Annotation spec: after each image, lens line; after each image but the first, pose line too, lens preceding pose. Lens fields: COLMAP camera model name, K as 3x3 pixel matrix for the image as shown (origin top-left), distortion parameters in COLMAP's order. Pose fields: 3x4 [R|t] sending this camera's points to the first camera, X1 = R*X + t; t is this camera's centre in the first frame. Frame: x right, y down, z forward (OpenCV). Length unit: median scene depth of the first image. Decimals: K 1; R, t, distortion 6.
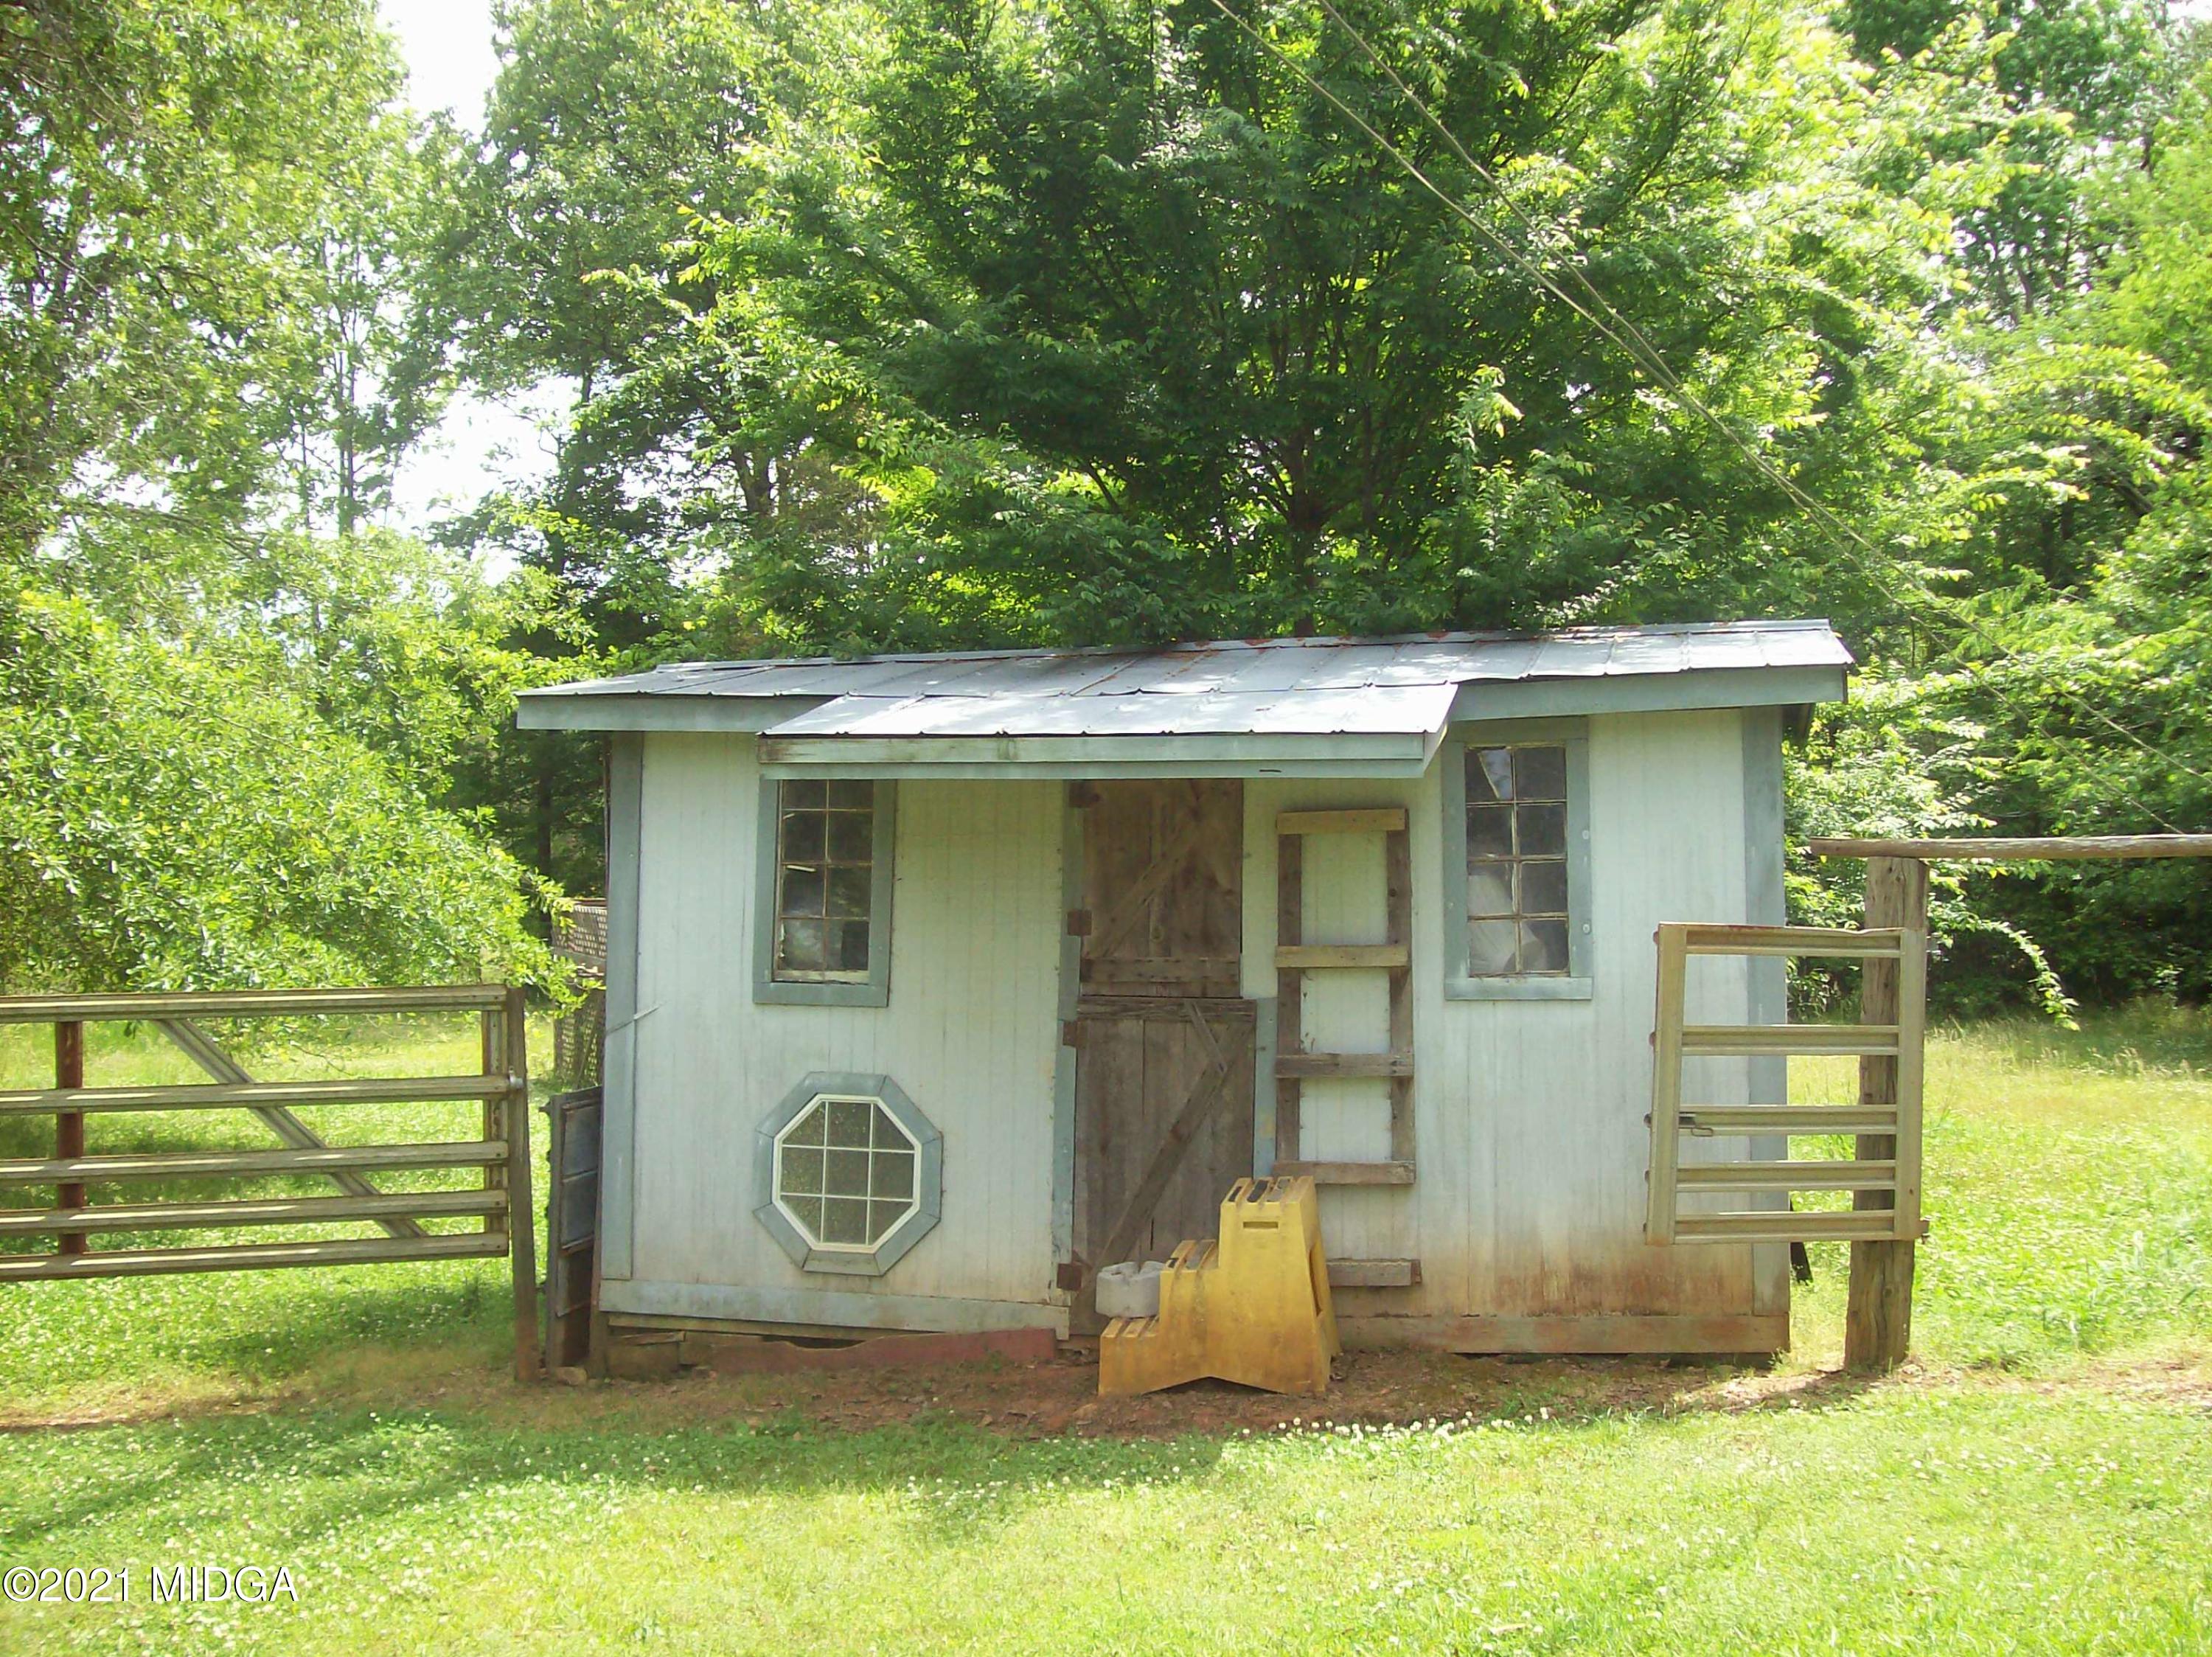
lens RADIAL K [[2334.0, 0, 1106.0], [0, 2334.0, 828.5], [0, 0, 1]] dist [-0.010840, -0.008028]
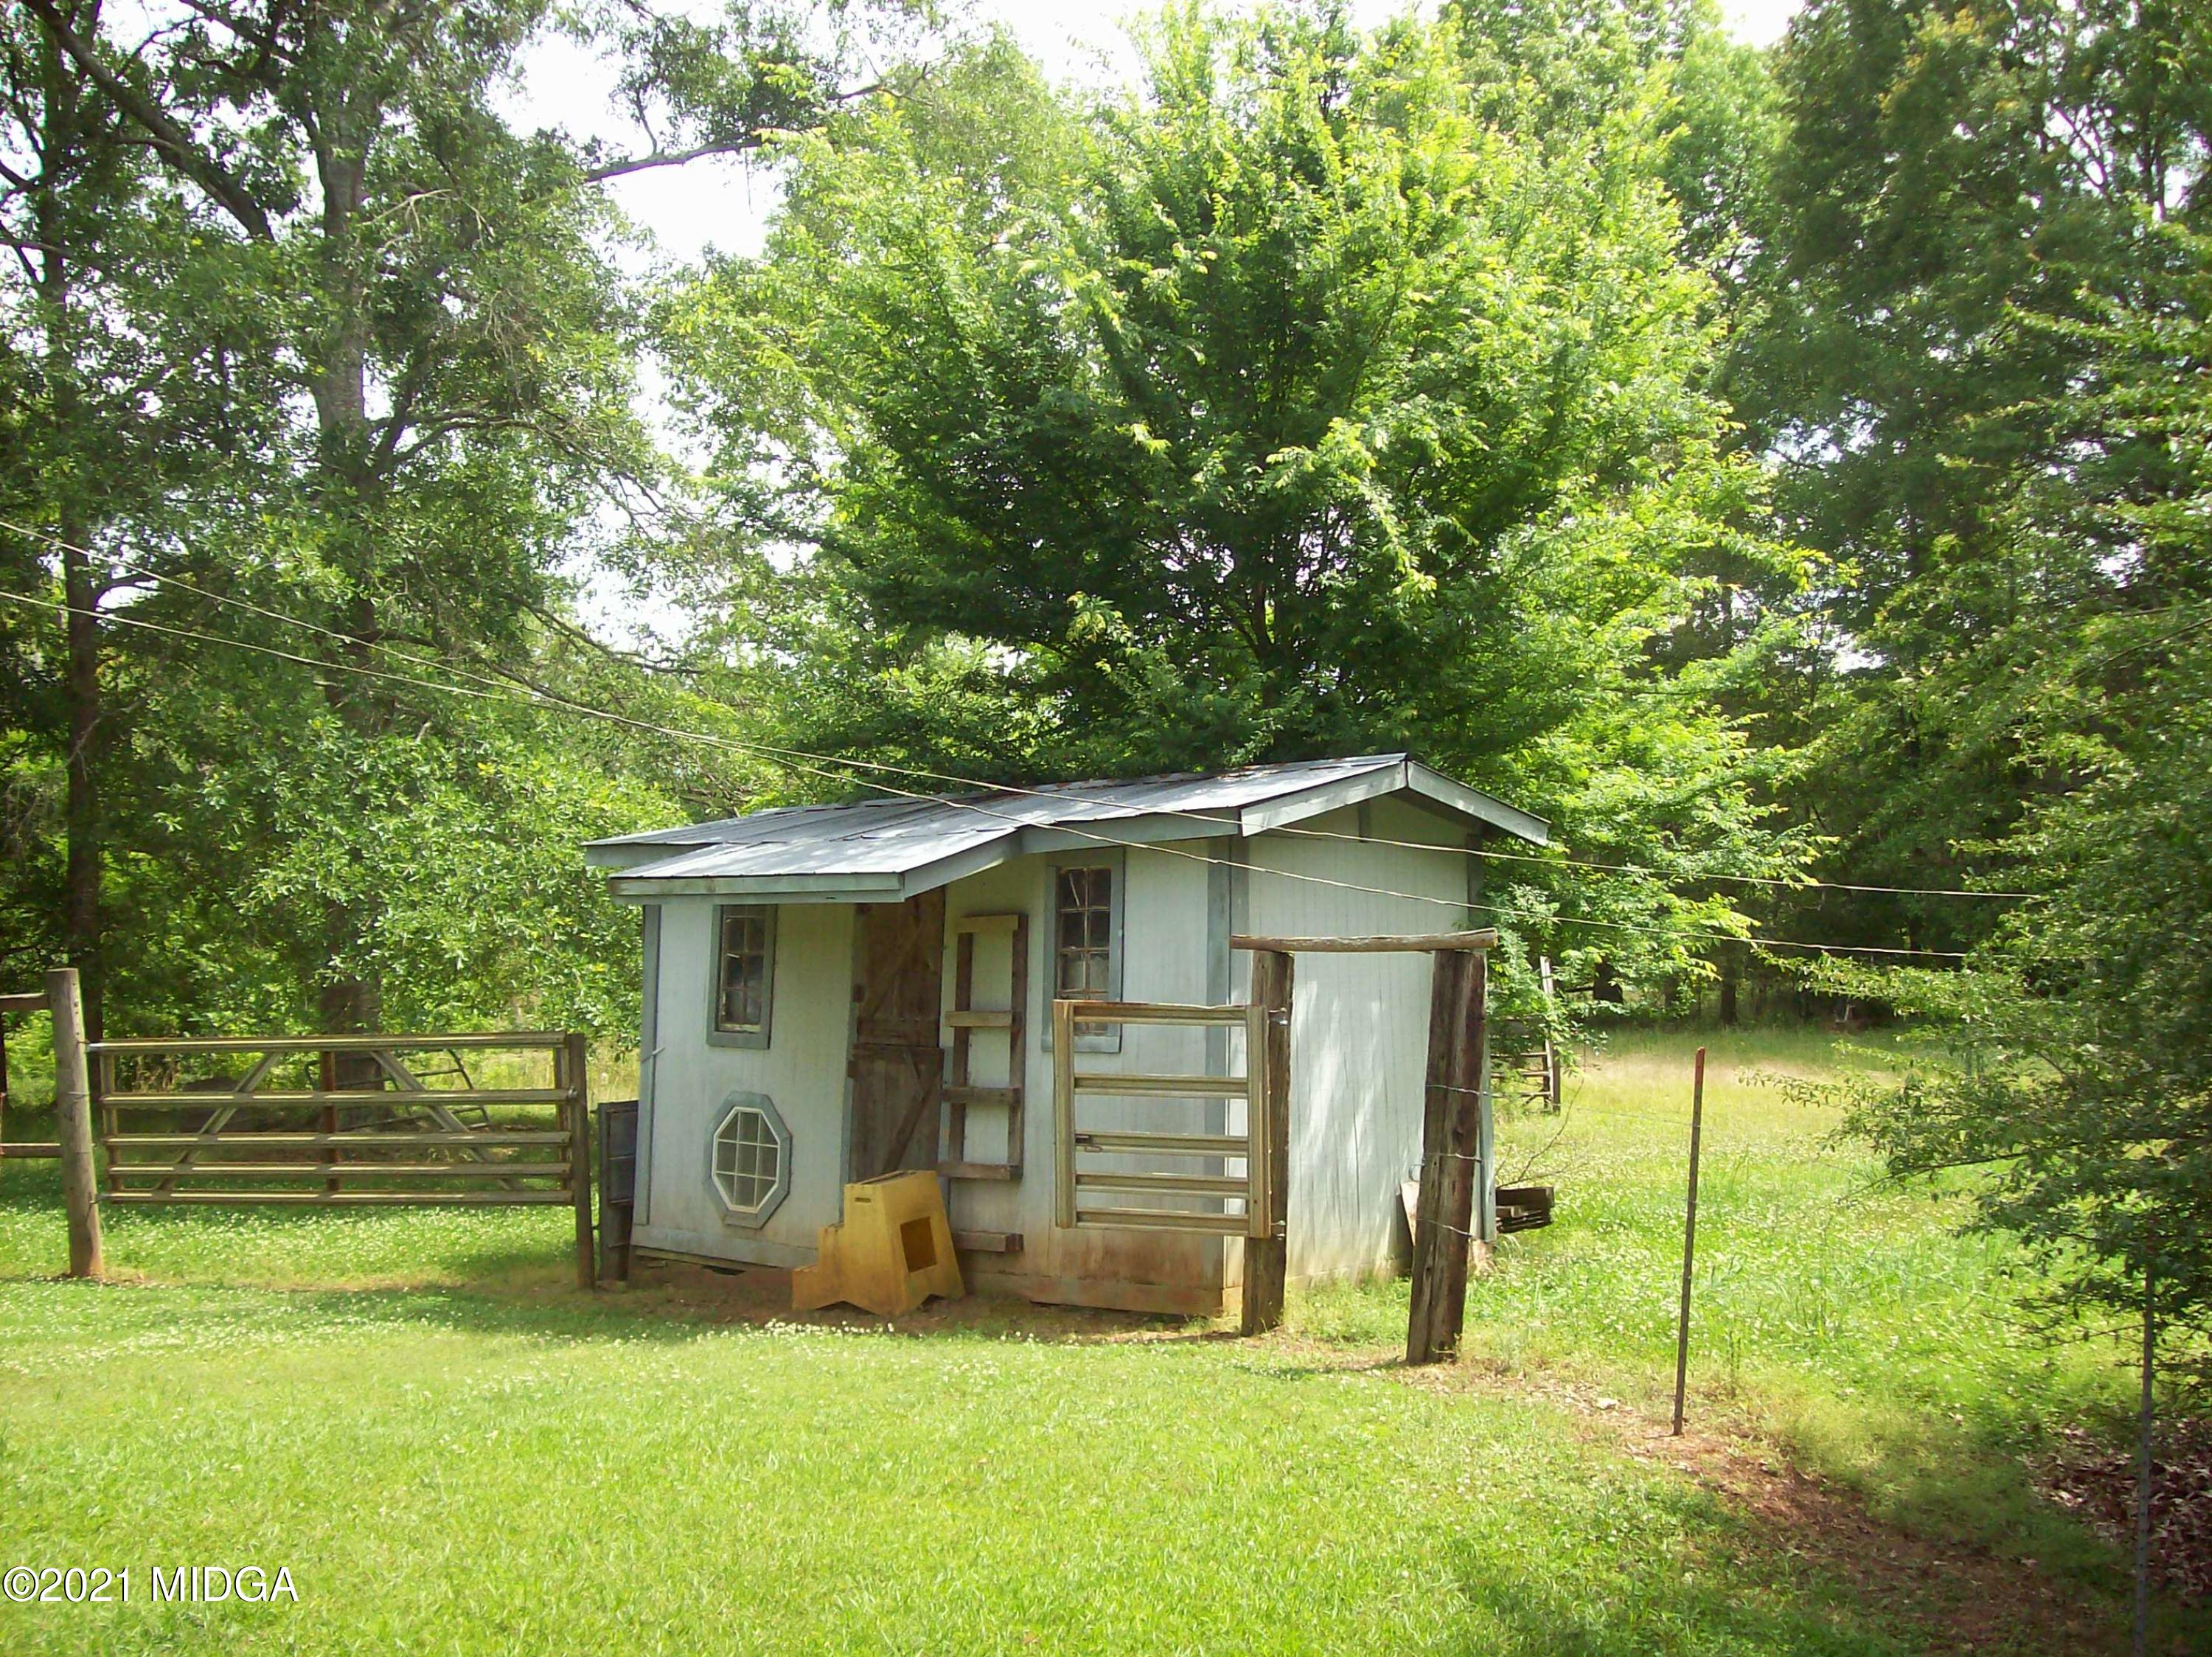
lens RADIAL K [[2334.0, 0, 1106.0], [0, 2334.0, 828.5], [0, 0, 1]] dist [-0.010840, -0.008028]
pose [[0.894180, -0.026385, -0.446929, 0.797579], [0.023957, 0.999652, -0.011084, -0.043654], [0.447066, -0.000796, 0.894501, -0.239374]]
